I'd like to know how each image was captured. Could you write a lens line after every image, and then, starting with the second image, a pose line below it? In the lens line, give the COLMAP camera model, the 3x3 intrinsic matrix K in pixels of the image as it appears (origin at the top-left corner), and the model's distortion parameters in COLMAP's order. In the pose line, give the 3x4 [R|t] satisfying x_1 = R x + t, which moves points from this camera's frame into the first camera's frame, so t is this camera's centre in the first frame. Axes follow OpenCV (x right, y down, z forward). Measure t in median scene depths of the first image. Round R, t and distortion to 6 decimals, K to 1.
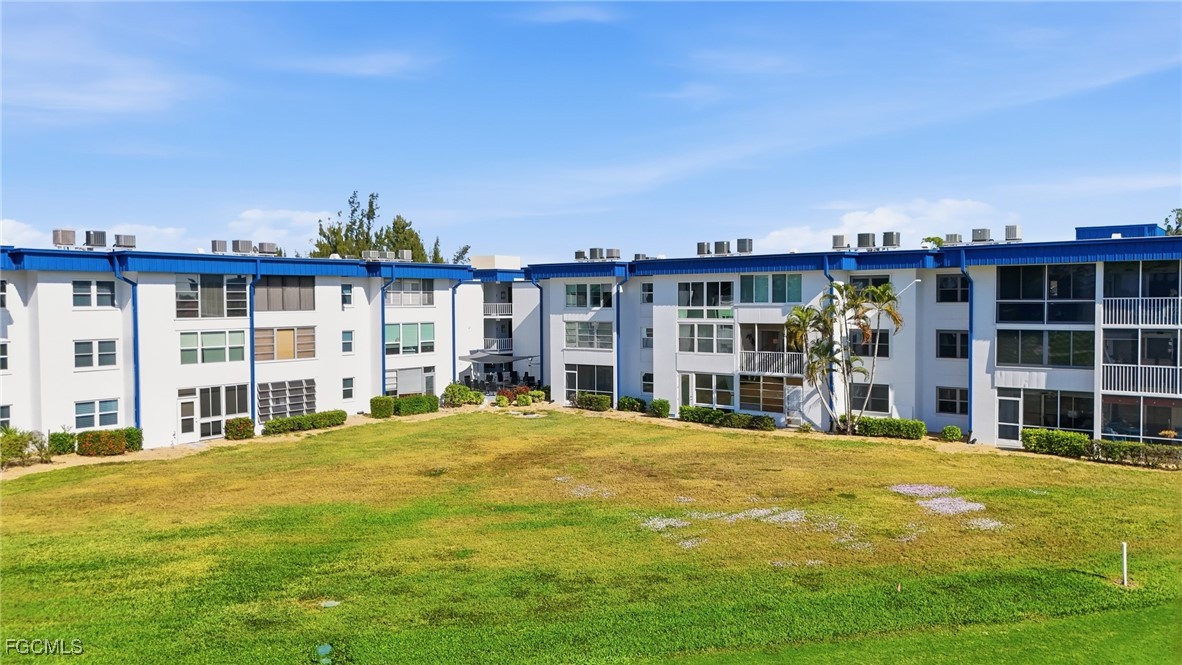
lens RADIAL K [[901.9, 0, 591.1], [0, 901.9, 333.3], [0, 0, 1]] dist [0.063112, -0.022302]
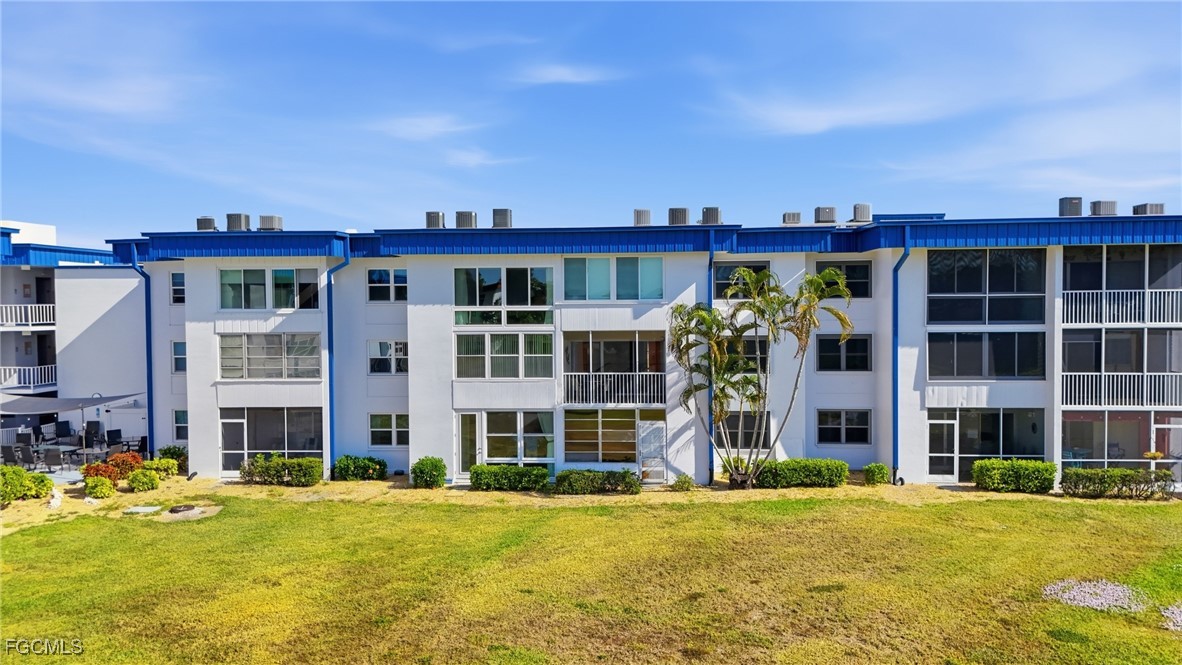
lens RADIAL K [[901.9, 0, 591.5], [0, 901.9, 332.2], [0, 0, 1]] dist [0.063112, -0.022302]
pose [[0.826056, -0.019754, 0.563242, -0.185860], [0.024797, 0.999692, -0.001307, -0.009003], [-0.563042, 0.015046, 0.826291, 0.448327]]
